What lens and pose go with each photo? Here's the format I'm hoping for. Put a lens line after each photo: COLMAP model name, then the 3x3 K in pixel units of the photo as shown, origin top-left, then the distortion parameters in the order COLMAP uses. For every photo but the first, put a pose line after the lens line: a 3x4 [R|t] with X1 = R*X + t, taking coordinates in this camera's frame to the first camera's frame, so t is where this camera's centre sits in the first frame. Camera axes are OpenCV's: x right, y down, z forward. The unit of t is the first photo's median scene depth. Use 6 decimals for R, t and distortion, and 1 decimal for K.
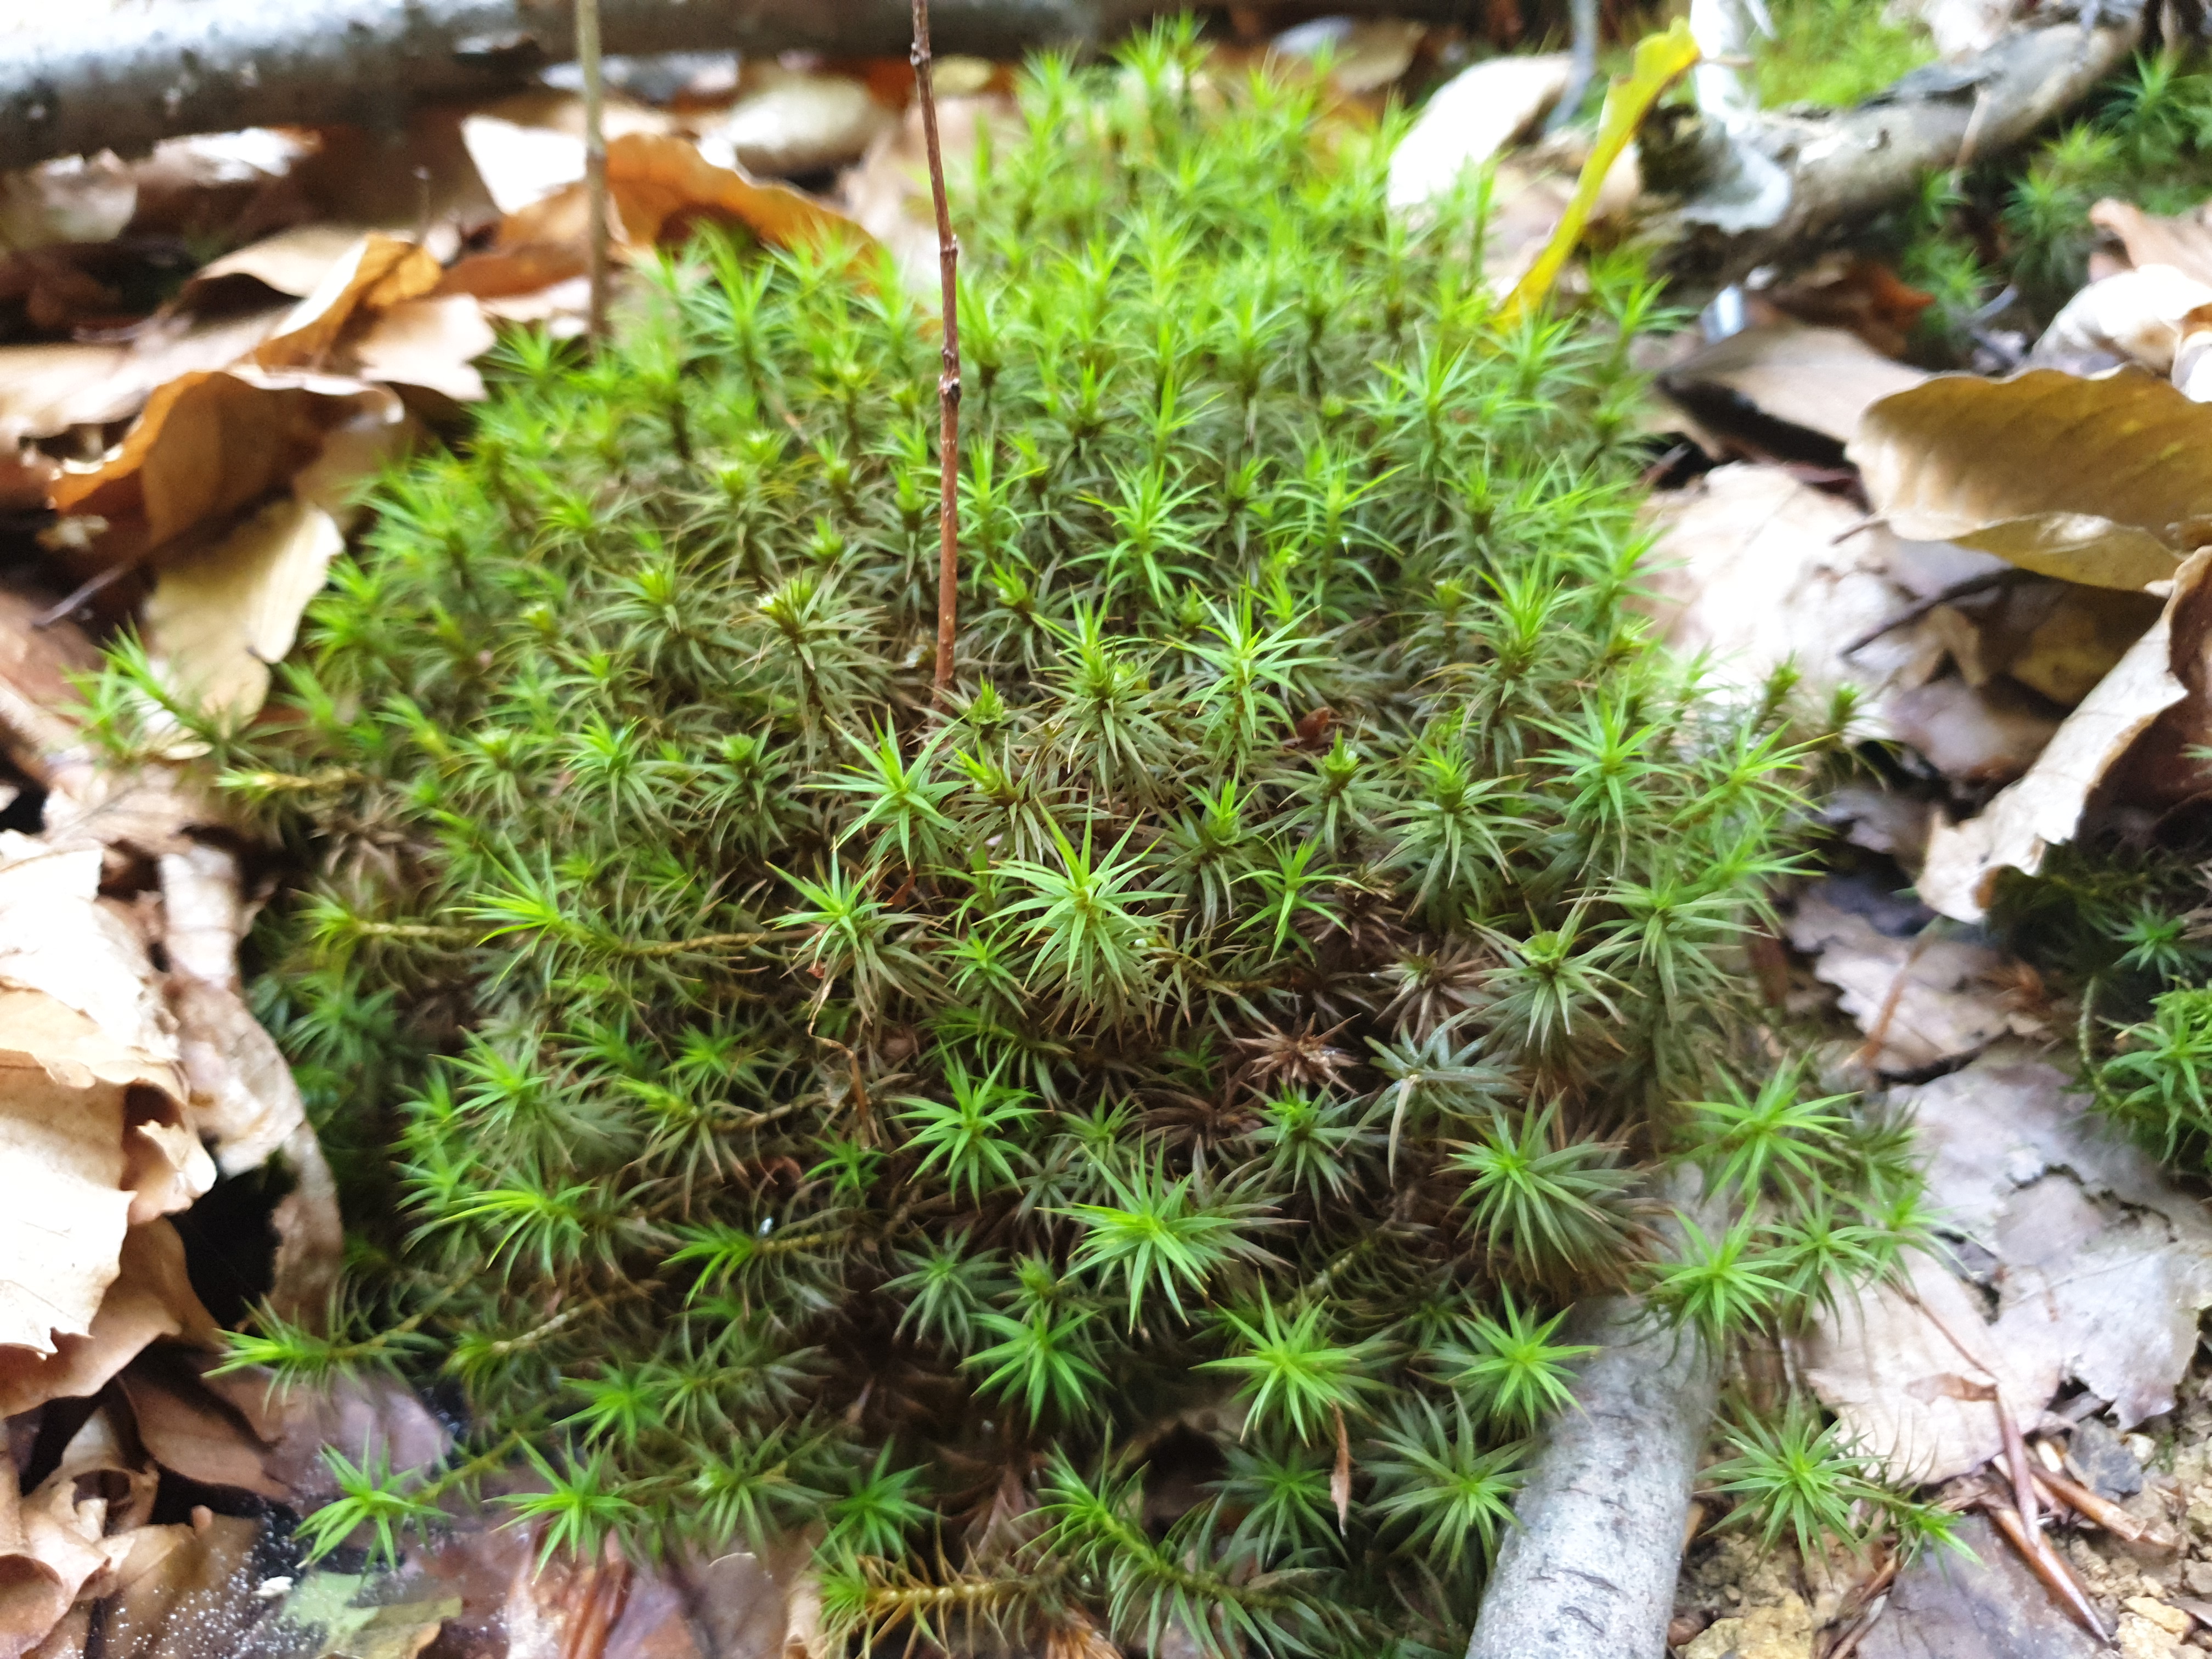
lens RADIAL K [[1830.9, 0, 1106.0], [0, 1830.9, 829.5], [0, 0, 1]] dist [-0.024943, 0.059211]
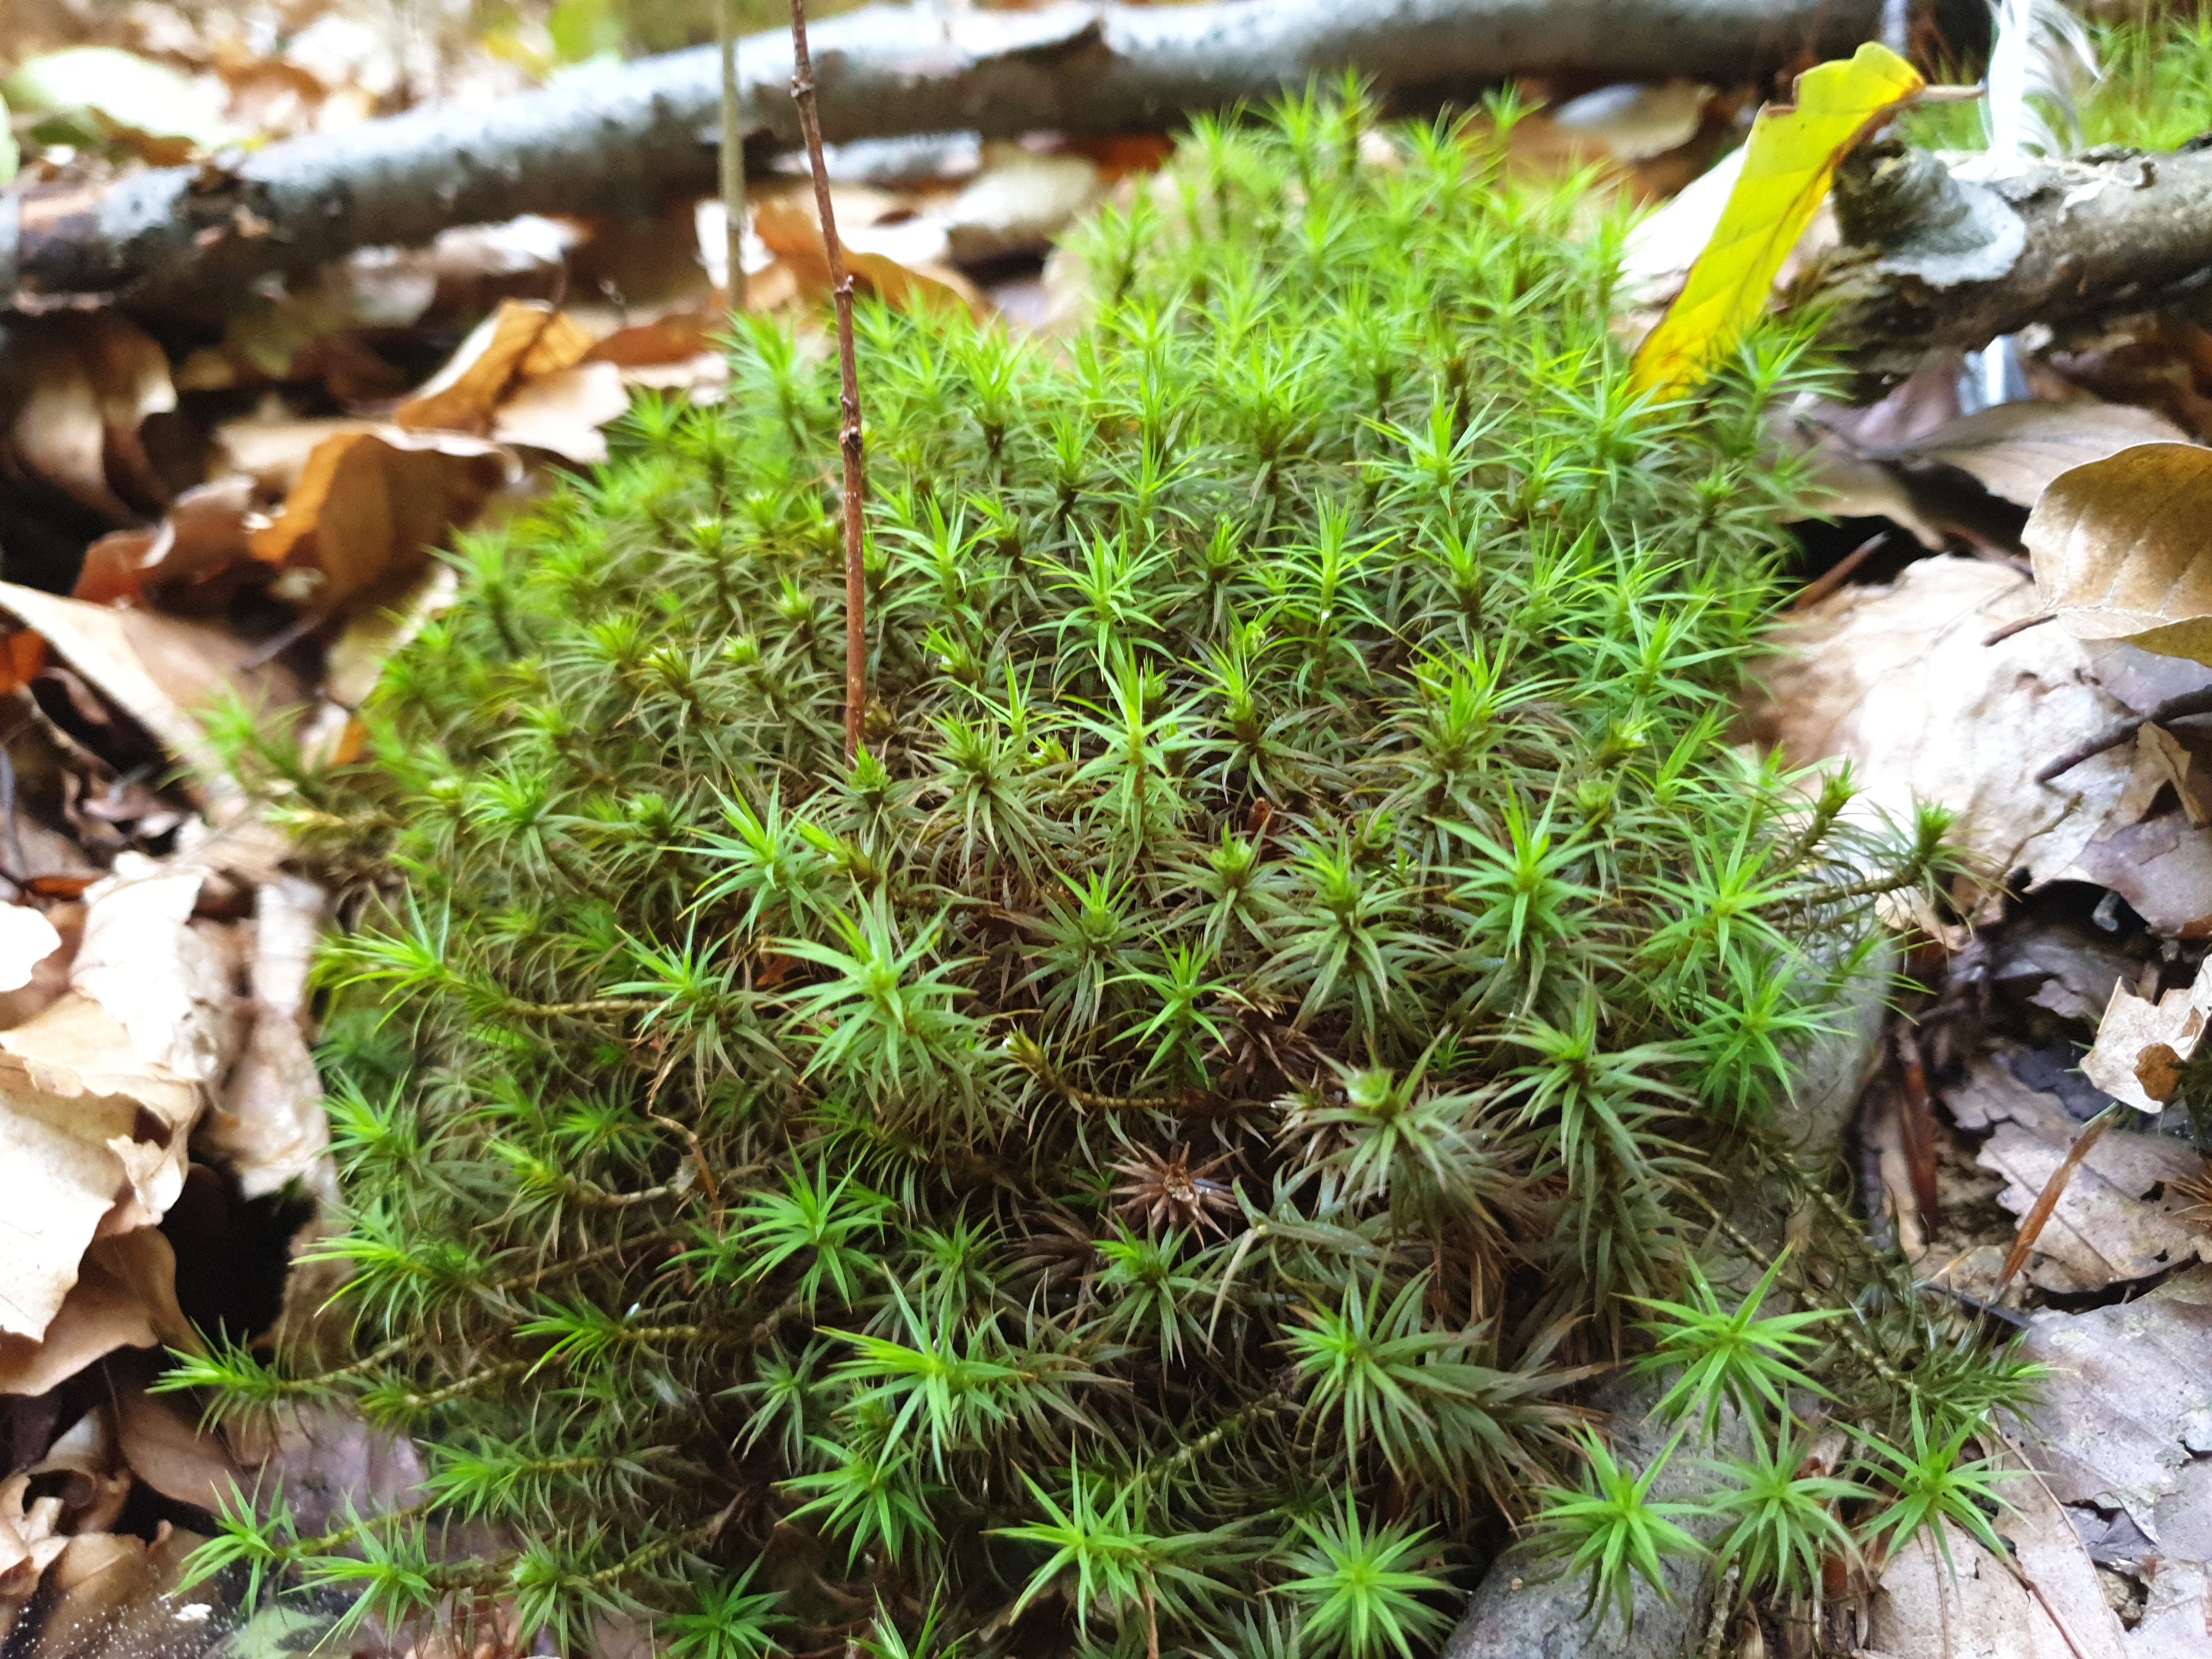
lens RADIAL K [[1830.9, 0, 1106.0], [0, 1830.9, 829.5], [0, 0, 1]] dist [-0.024943, 0.059211]
pose [[0.968277, 0.058415, -0.242954, 0.208819], [-0.071737, 0.996346, -0.046346, -0.003892], [0.239359, 0.062305, 0.968930, 0.097608]]
